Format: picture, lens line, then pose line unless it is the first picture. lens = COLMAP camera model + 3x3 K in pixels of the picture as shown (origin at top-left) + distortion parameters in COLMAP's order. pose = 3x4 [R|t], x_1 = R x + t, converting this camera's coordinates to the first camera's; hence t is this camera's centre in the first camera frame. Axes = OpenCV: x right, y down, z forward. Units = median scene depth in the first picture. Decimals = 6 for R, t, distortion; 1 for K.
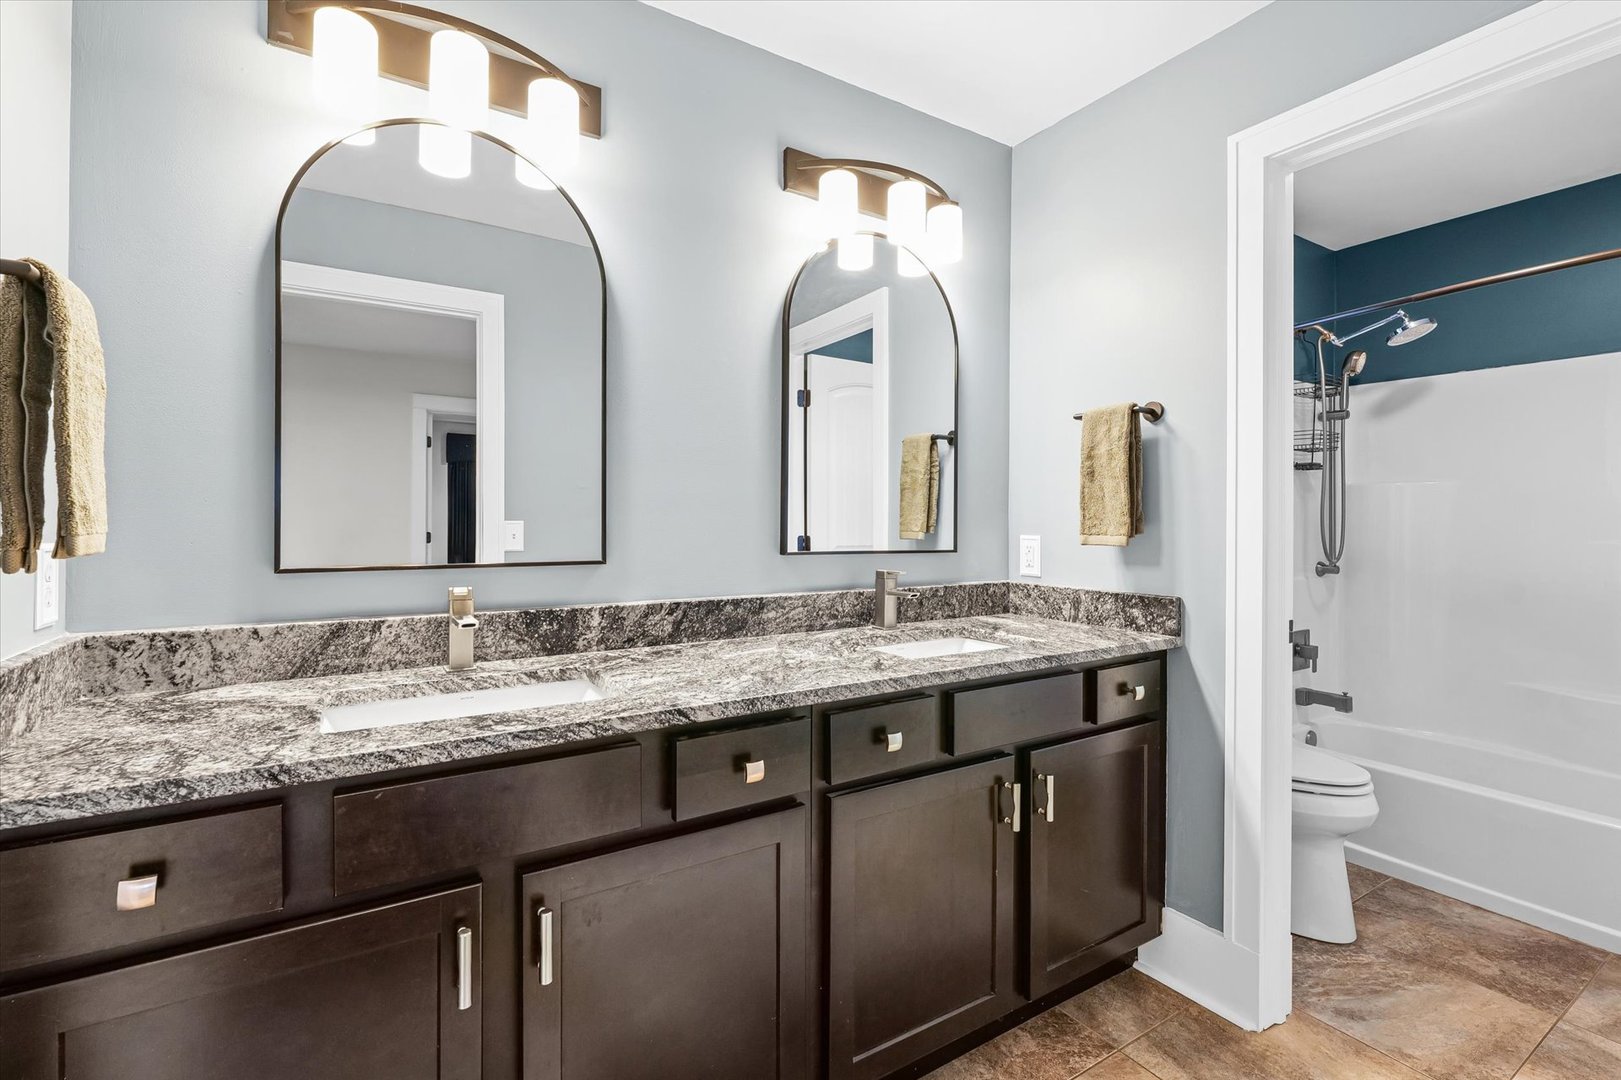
lens RADIAL K [[669.2, 0, 810.5], [0, 669.2, 540.0], [0, 0, 1]] dist [-0.001230, 0.000047]
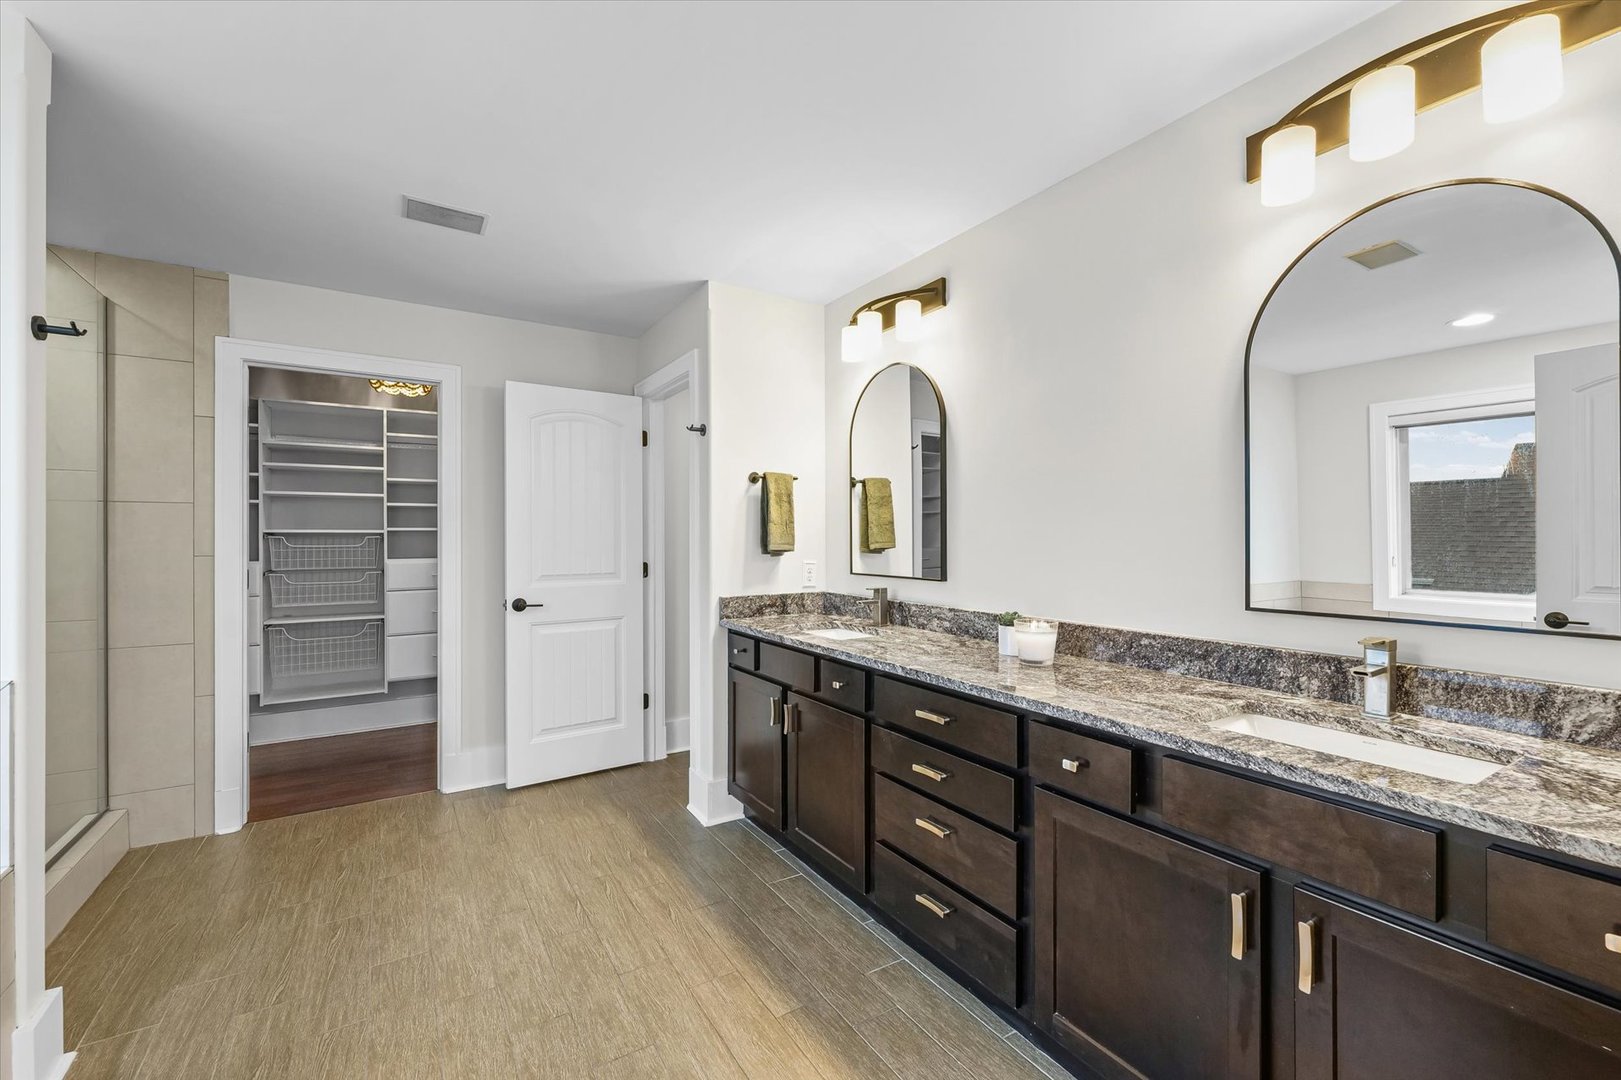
lens RADIAL K [[669.2, 0, 810.5], [0, 669.2, 540.0], [0, 0, 1]] dist [-0.001230, 0.000047]
pose [[0.042228, -0.009046, -0.999067, 1.299107], [-0.031095, 0.999463, -0.010364, -0.036553], [0.998624, 0.031503, 0.041924, 0.613062]]
